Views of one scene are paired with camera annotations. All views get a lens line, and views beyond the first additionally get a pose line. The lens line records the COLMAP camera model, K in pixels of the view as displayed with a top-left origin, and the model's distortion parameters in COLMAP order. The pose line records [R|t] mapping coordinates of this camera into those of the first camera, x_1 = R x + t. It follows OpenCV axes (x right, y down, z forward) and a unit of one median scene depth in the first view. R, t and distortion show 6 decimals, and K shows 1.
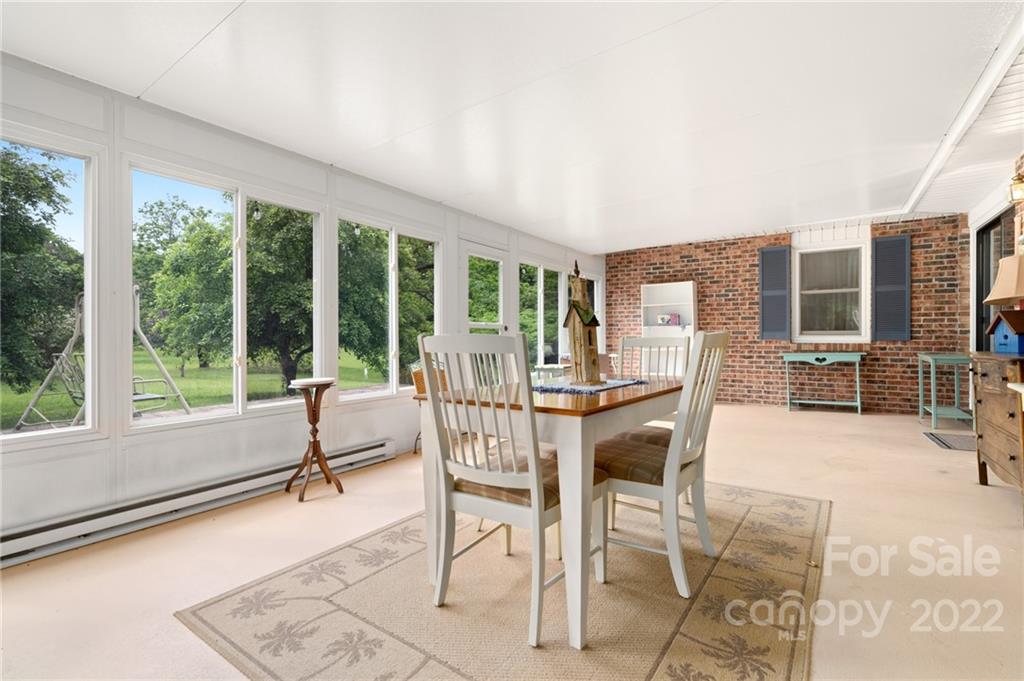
lens RADIAL K [[451.8, 0, 512.1], [0, 451.8, 340.6], [0, 0, 1]] dist [0.002405, 0.000454]
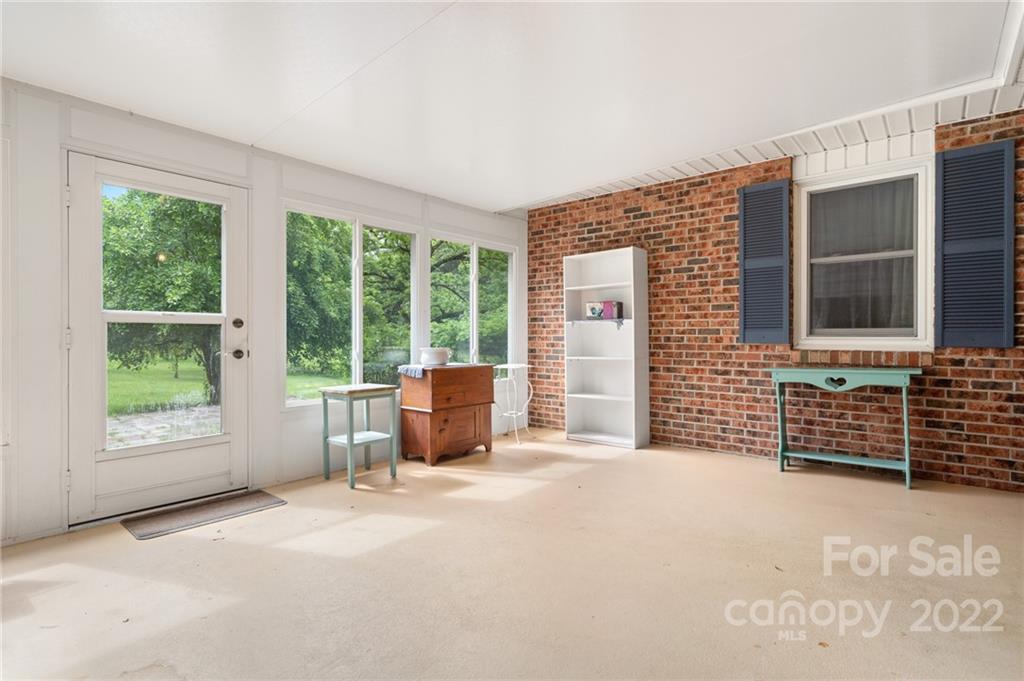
lens RADIAL K [[497.9, 0, 512.2], [0, 497.9, 339.4], [0, 0, 1]] dist [0.004426, -0.001464]
pose [[0.994688, 0.004522, -0.102838, 0.323112], [-0.004673, 0.999988, -0.001227, -0.005190], [0.102832, 0.001701, 0.994697, 0.328949]]
